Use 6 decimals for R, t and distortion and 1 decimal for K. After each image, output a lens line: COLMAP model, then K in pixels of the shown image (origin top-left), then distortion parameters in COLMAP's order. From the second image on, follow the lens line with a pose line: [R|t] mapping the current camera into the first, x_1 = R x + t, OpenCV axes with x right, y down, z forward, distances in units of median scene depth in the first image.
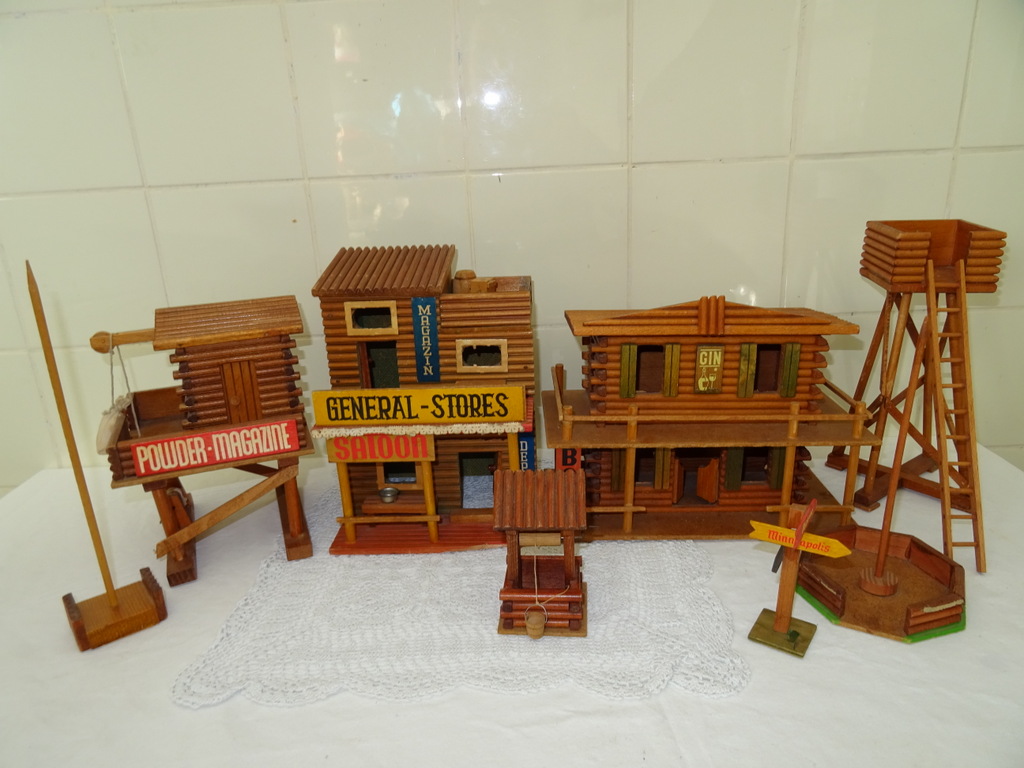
lens RADIAL K [[721.4, 0, 512.0], [0, 721.4, 384.0], [0, 0, 1]] dist [0.001756, 0.000293]
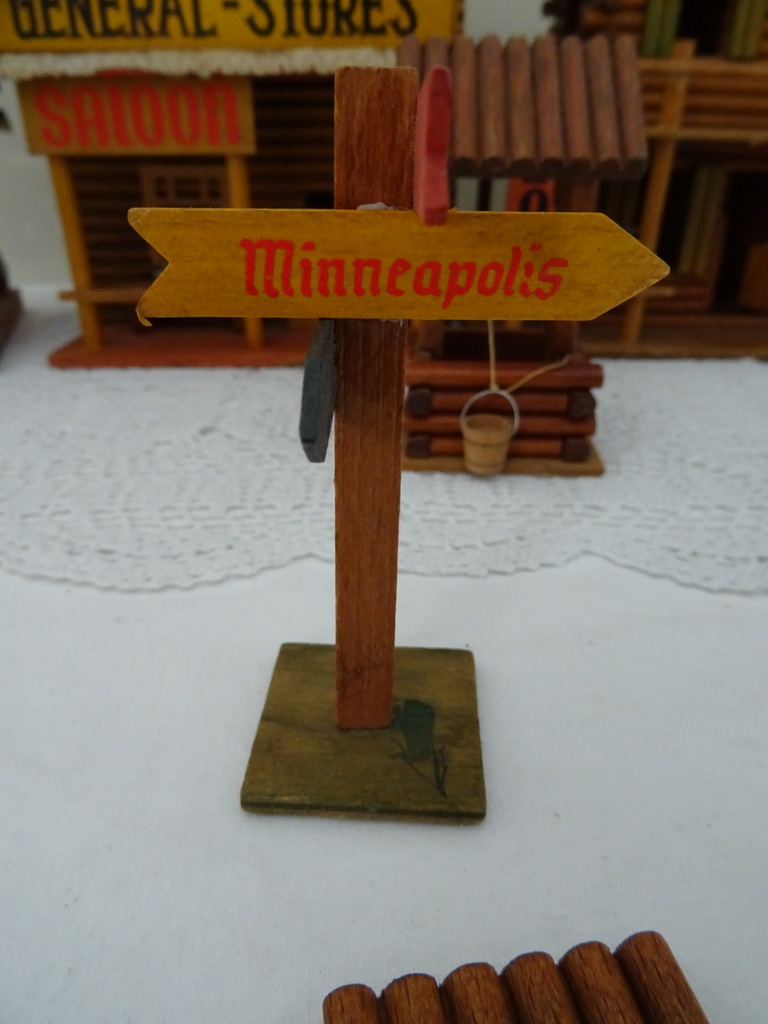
lens RADIAL K [[721.4, 0, 384.0], [0, 721.4, 512.0], [0, 0, 1]] dist [0.001756, 0.000293]
pose [[0.999151, 0.021707, 0.035024, -0.035086], [-0.026685, 0.988539, 0.148588, 0.271441], [-0.031397, -0.149396, 0.988279, 0.507622]]
